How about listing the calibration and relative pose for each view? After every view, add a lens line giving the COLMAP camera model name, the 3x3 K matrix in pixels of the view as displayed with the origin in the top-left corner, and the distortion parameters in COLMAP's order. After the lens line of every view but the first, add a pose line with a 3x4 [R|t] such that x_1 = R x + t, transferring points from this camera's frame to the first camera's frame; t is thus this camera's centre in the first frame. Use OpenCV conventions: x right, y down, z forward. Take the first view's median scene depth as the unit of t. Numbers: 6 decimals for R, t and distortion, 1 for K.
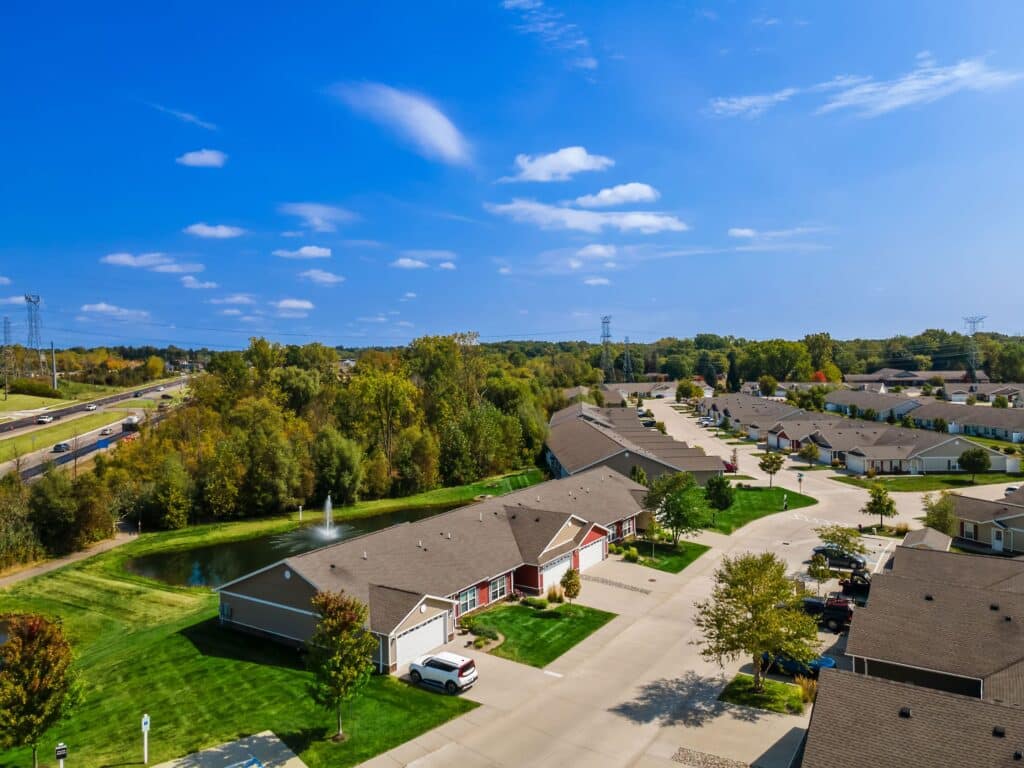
lens RADIAL K [[745.6, 0, 512.4], [0, 745.6, 382.2], [0, 0, 1]] dist [0.050544, 0.010488]
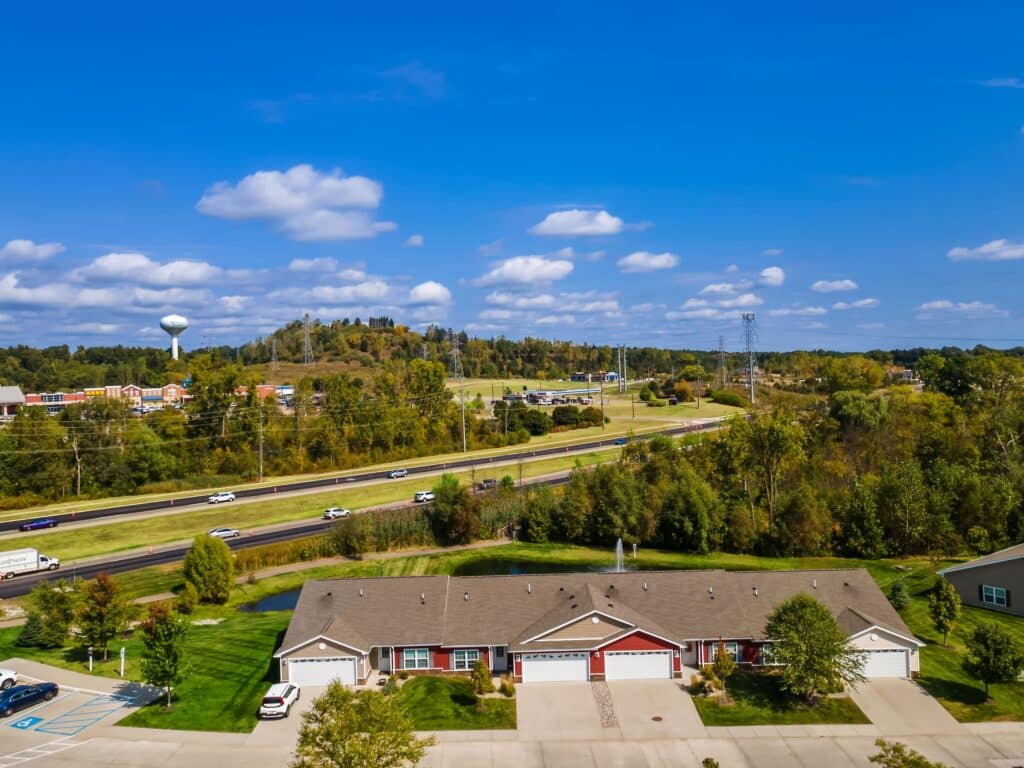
lens RADIAL K [[775.6, 0, 511.9], [0, 775.6, 380.4], [0, 0, 1]] dist [0.048479, 0.013350]
pose [[0.541403, 0.010436, -0.840698, 0.557621], [-0.012200, 0.999915, 0.004555, -0.065528], [0.840675, 0.007790, 0.541485, 0.300844]]
